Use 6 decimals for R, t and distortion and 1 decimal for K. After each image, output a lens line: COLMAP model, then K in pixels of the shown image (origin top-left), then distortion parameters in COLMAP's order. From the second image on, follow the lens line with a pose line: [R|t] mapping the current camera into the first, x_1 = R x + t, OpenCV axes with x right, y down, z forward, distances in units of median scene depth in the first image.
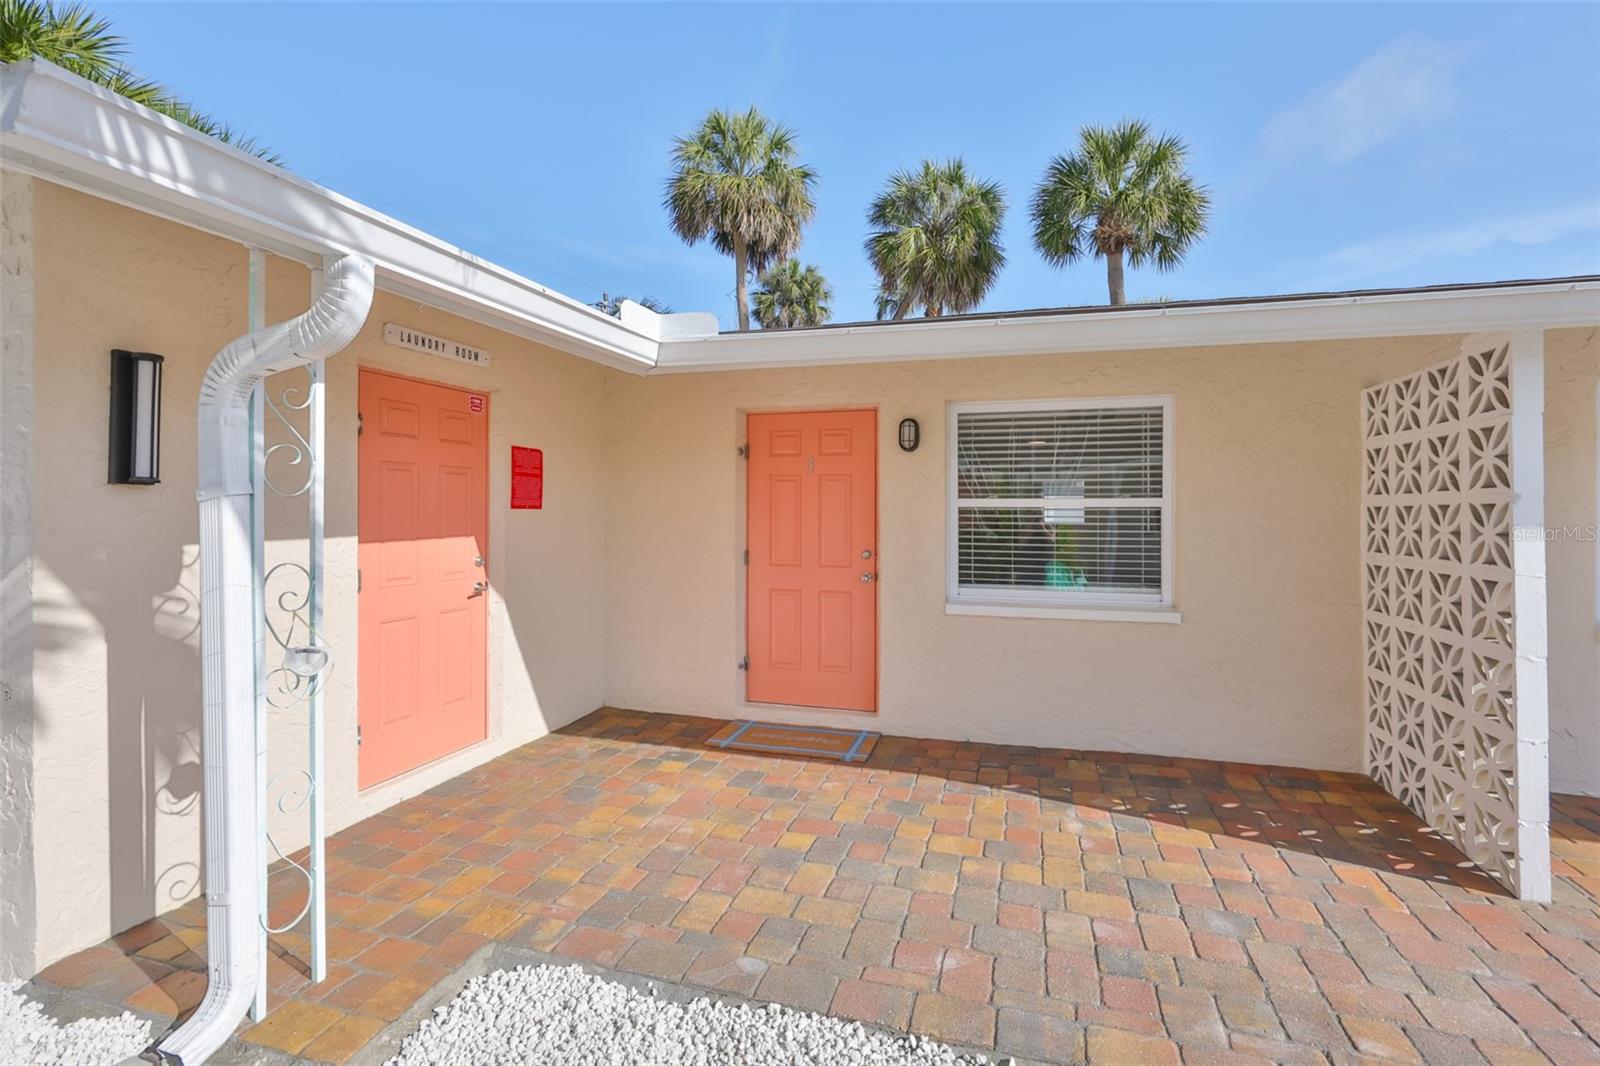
lens RADIAL K [[695.7, 0, 826.6], [0, 695.7, 507.4], [0, 0, 1]] dist [-0.004544, 0.000726]
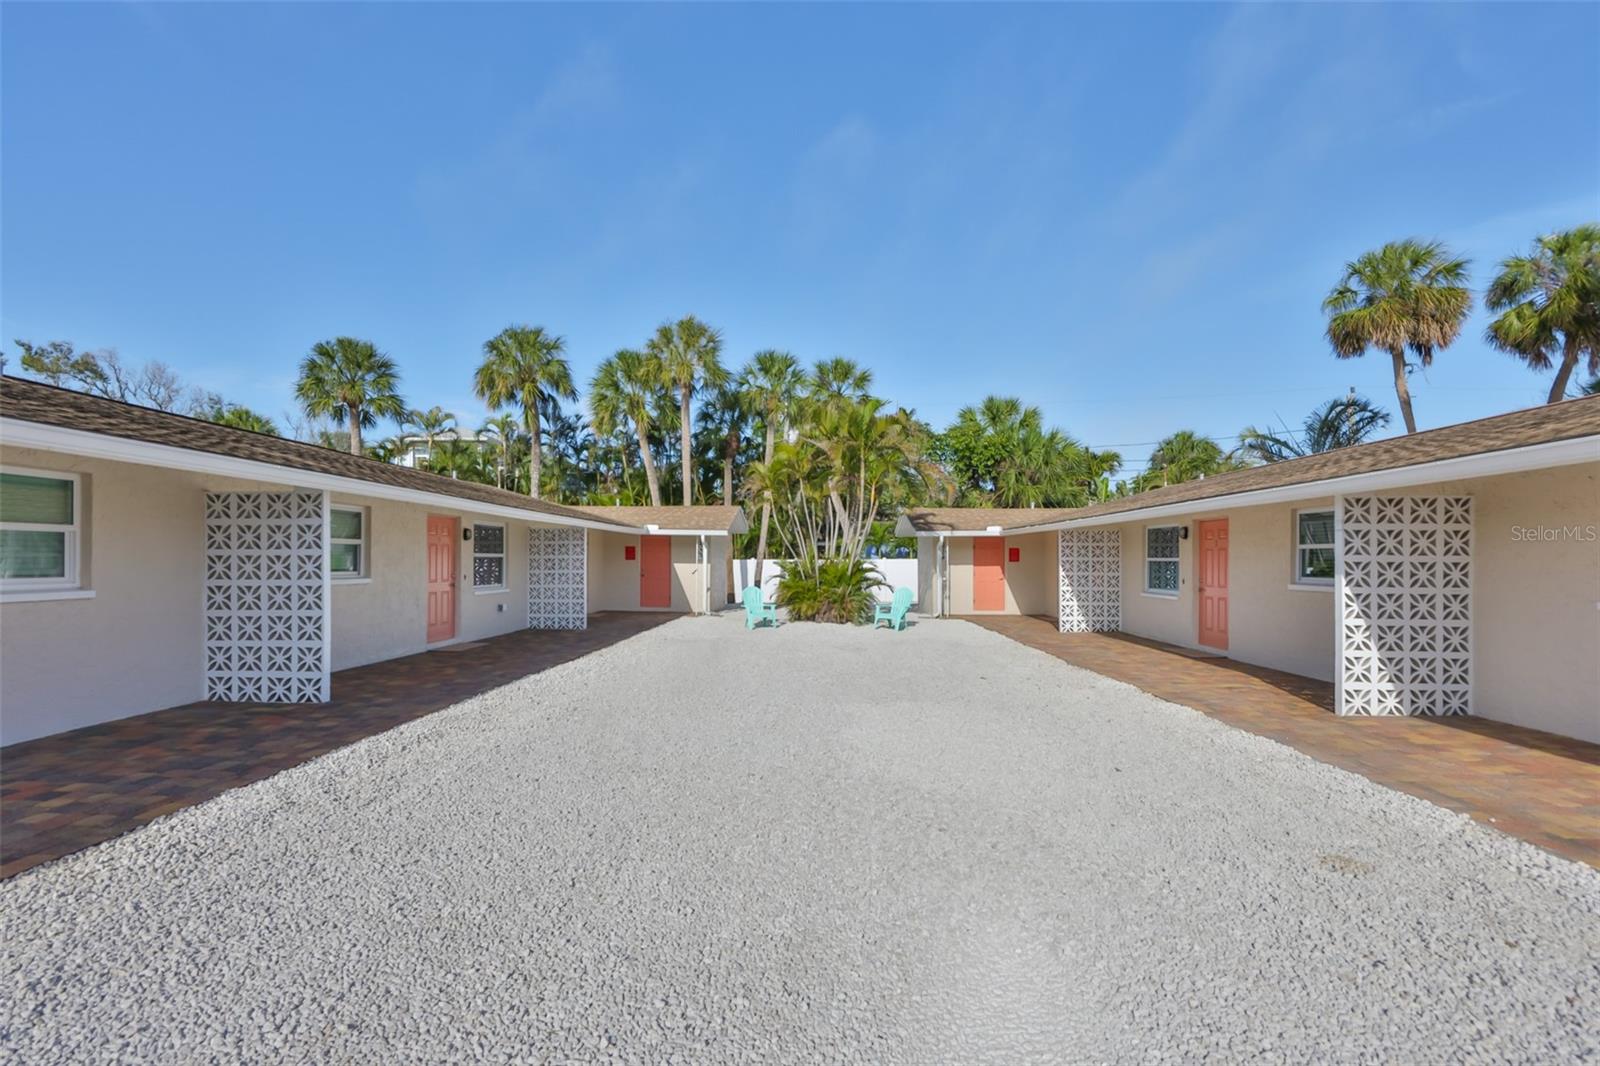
lens RADIAL K [[695.7, 0, 805.4], [0, 695.7, 557.9], [0, 0, 1]] dist [-0.004544, 0.000726]
pose [[0.258651, -0.008603, -0.965932, 3.601433], [-0.001363, 0.999956, -0.009271, 0.020325], [0.965970, 0.003714, 0.258628, -1.473206]]
